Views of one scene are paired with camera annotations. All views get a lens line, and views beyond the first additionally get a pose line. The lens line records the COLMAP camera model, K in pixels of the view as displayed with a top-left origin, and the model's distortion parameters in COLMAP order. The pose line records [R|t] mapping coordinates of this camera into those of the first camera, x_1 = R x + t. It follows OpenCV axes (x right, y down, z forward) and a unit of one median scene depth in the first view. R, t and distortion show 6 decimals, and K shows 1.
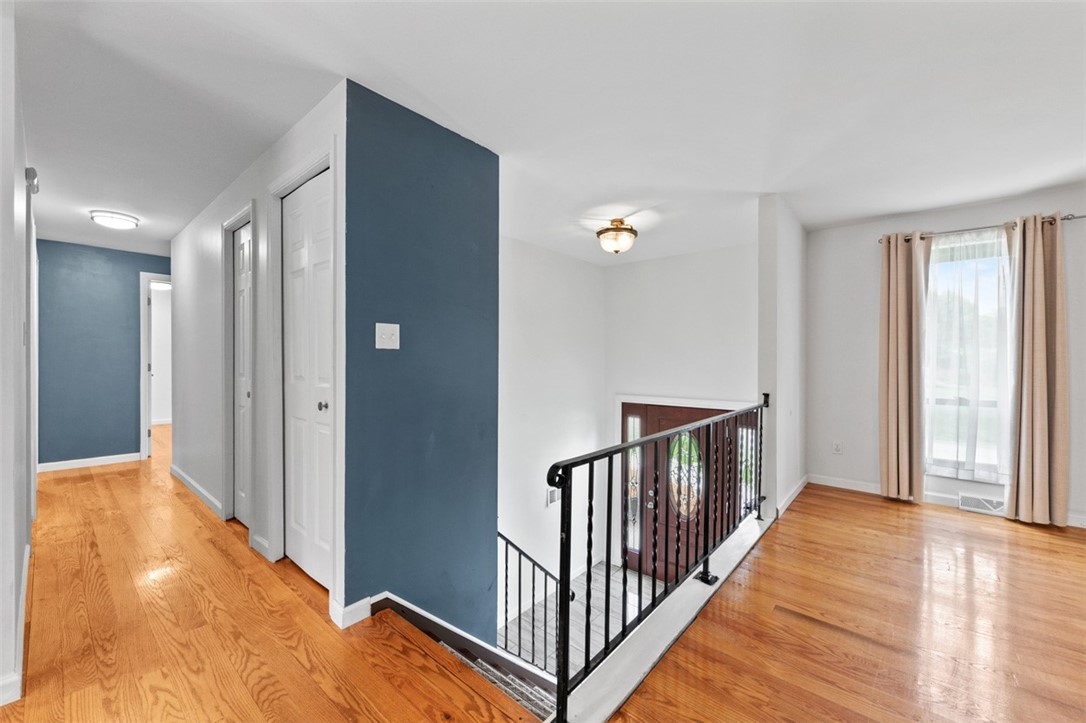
lens RADIAL K [[423.9, 0, 543.5], [0, 423.9, 363.8], [0, 0, 1]] dist [-0.001602, -0.000014]
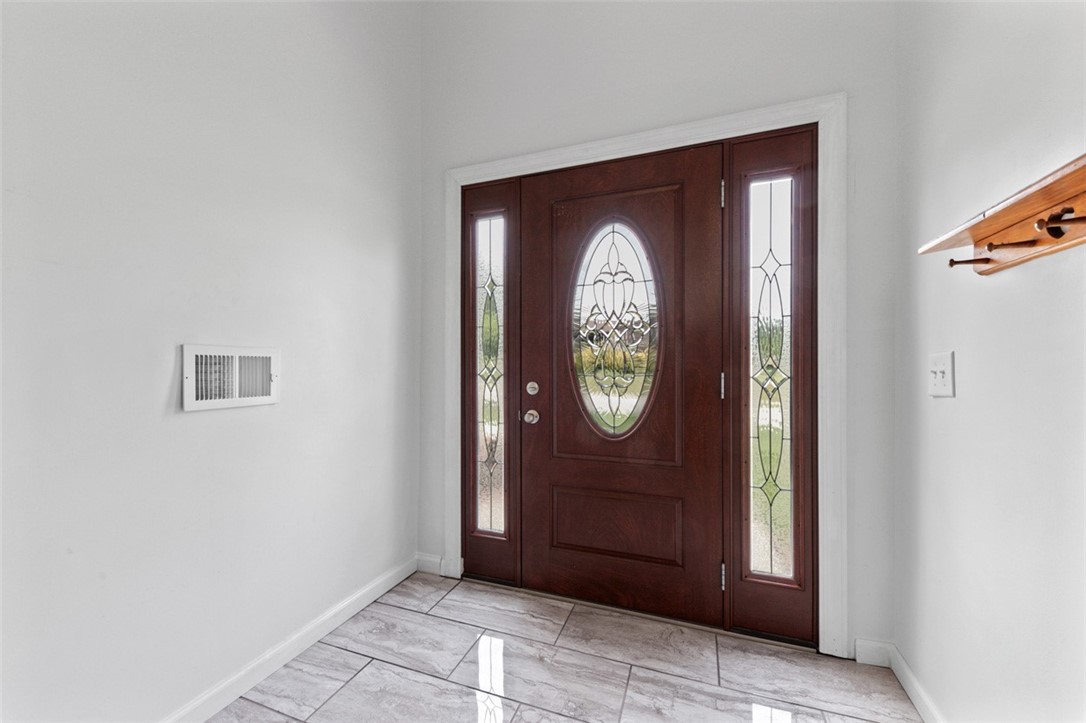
lens RADIAL K [[423.9, 0, 541.6], [0, 423.9, 364.6], [0, 0, 1]] dist [-0.001602, -0.000014]
pose [[0.945208, -0.005367, 0.326426, 0.035029], [0.005224, 0.999985, 0.001315, 0.077103], [-0.326428, 0.000462, 0.945222, 0.166371]]
